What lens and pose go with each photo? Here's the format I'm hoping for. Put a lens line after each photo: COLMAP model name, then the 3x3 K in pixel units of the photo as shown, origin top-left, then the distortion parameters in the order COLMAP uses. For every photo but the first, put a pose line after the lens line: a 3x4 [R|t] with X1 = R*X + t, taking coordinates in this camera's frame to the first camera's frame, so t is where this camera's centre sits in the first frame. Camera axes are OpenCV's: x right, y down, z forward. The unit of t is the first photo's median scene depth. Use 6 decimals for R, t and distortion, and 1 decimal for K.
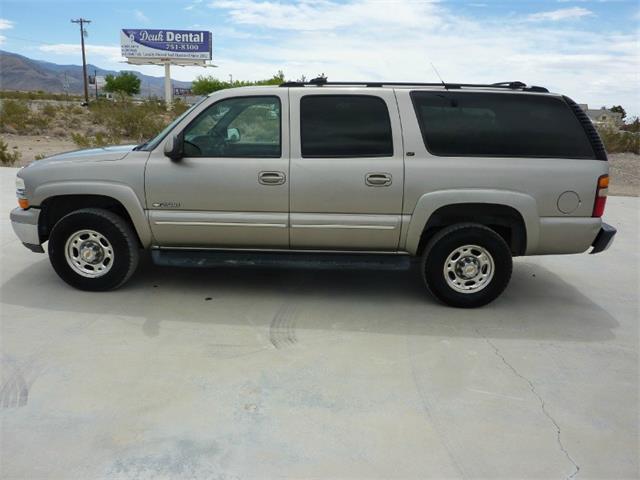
lens RADIAL K [[475.2, 0, 315.9], [0, 475.2, 237.0], [0, 0, 1]] dist [-0.021550, -0.003512]
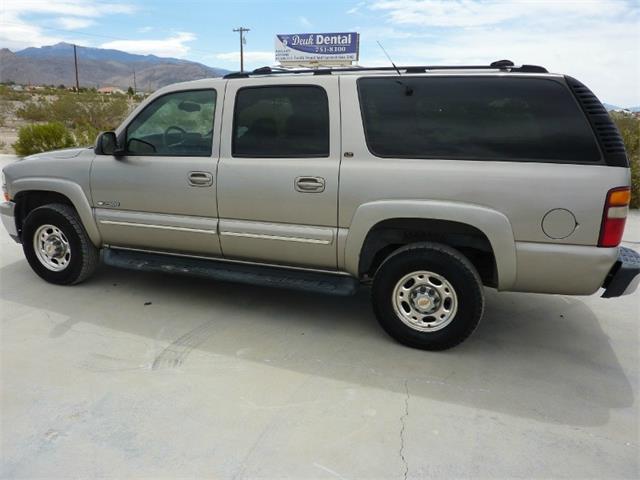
lens RADIAL K [[475.2, 0, 315.9], [0, 475.2, 237.0], [0, 0, 1]] dist [-0.021550, -0.003512]
pose [[0.951998, 0.063815, -0.299379, 0.382051], [-0.063875, 0.997912, 0.009594, -0.035215], [0.299366, 0.009989, 0.954086, 0.193514]]
